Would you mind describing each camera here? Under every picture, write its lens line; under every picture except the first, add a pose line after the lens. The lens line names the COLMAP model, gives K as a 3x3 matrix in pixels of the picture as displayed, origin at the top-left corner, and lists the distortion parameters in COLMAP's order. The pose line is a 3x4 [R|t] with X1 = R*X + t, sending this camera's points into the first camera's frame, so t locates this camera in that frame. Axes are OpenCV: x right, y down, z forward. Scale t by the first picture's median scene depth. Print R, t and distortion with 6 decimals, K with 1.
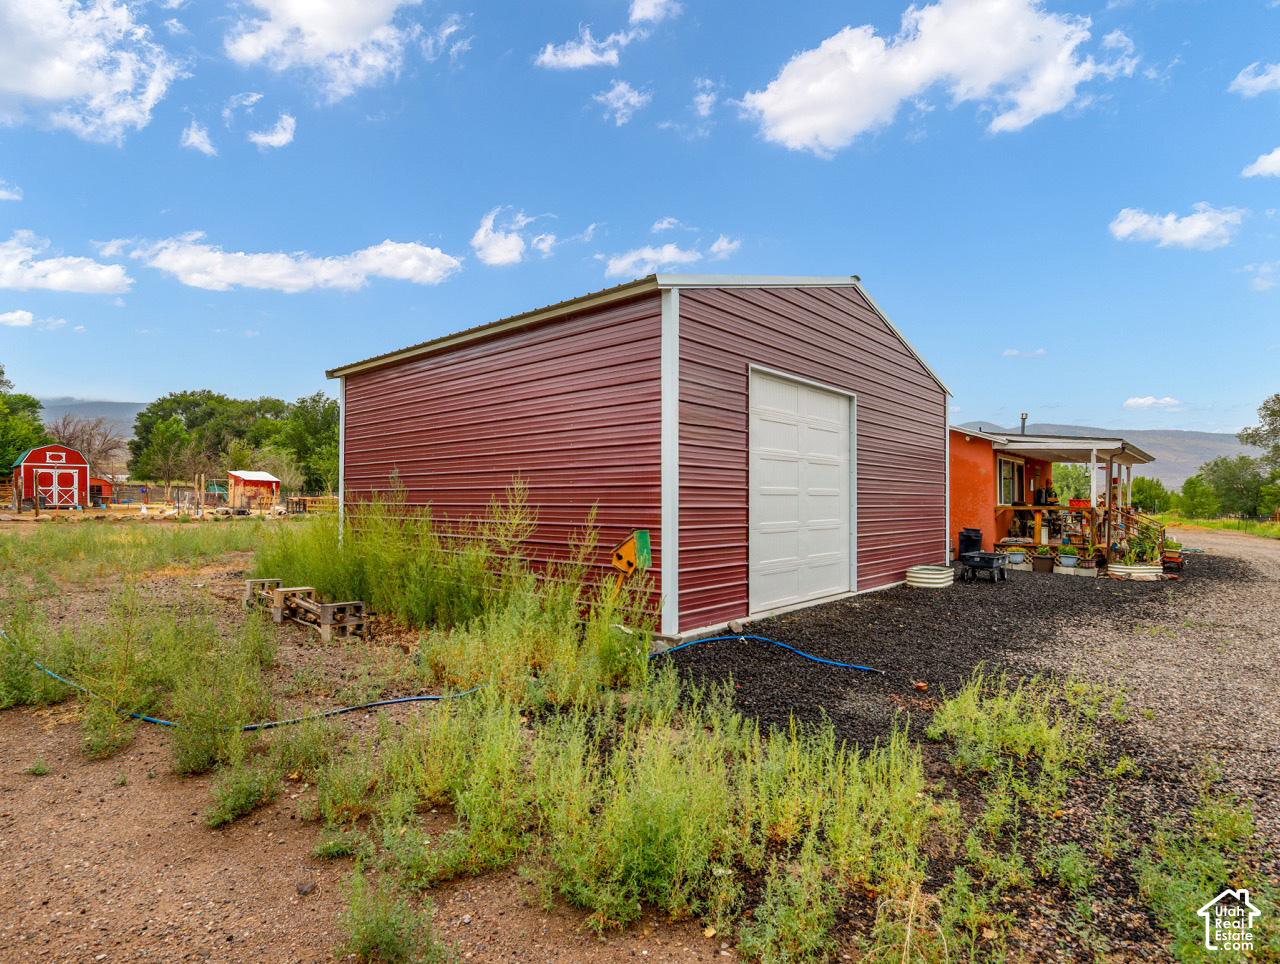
lens RADIAL K [[673.2, 0, 640.0], [0, 673.2, 482.0], [0, 0, 1]] dist [-0.009834, 0.000340]
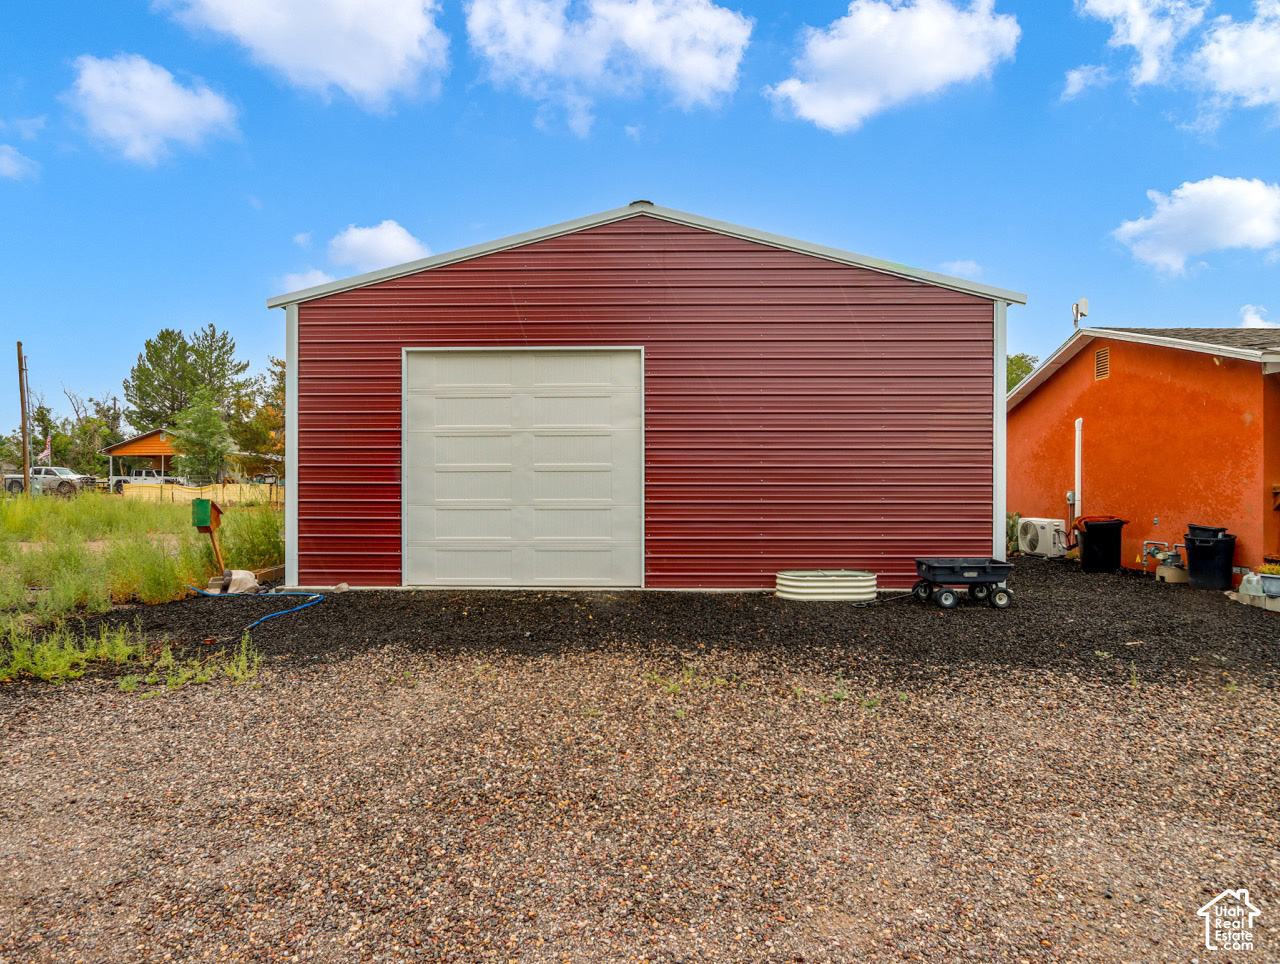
lens RADIAL K [[673.2, 0, 640.0], [0, 673.2, 482.0], [0, 0, 1]] dist [-0.009834, 0.000340]
pose [[0.644435, -0.002760, -0.764654, 0.944551], [0.024238, 0.999565, 0.016819, 0.019788], [0.764275, -0.029372, 0.644222, 0.469620]]
